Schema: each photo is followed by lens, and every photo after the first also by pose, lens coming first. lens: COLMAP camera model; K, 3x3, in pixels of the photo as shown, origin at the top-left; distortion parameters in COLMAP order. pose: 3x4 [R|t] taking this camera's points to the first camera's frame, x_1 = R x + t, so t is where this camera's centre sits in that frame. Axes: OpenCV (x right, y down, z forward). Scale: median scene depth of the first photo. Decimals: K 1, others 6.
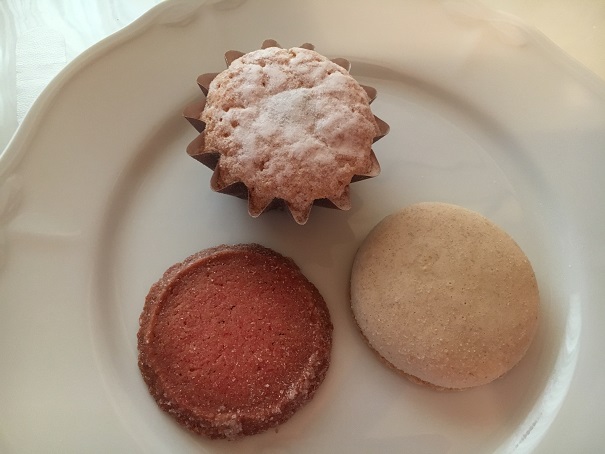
lens RADIAL K [[492.6, 0, 302.5], [0, 492.6, 226.8], [0, 0, 1]] dist [0.033908, -0.025326]
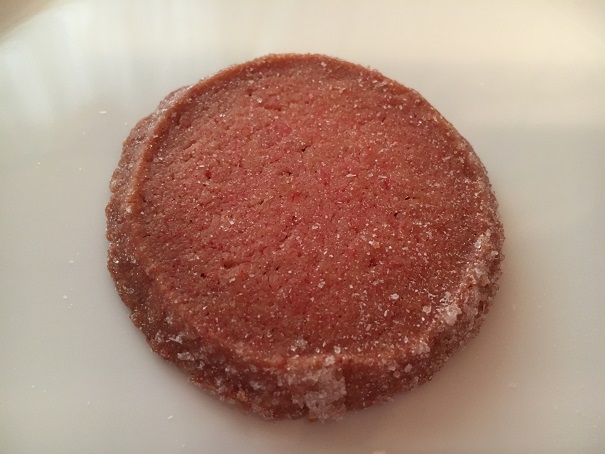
lens RADIAL K [[492.6, 0, 297.5], [0, 492.6, 244.0], [0, 0, 1]] dist [0.033908, -0.025326]
pose [[0.999327, -0.016401, 0.032814, -0.172692], [0.017810, 0.998910, -0.043142, 0.287609], [-0.032071, 0.043698, 0.998530, 0.540959]]
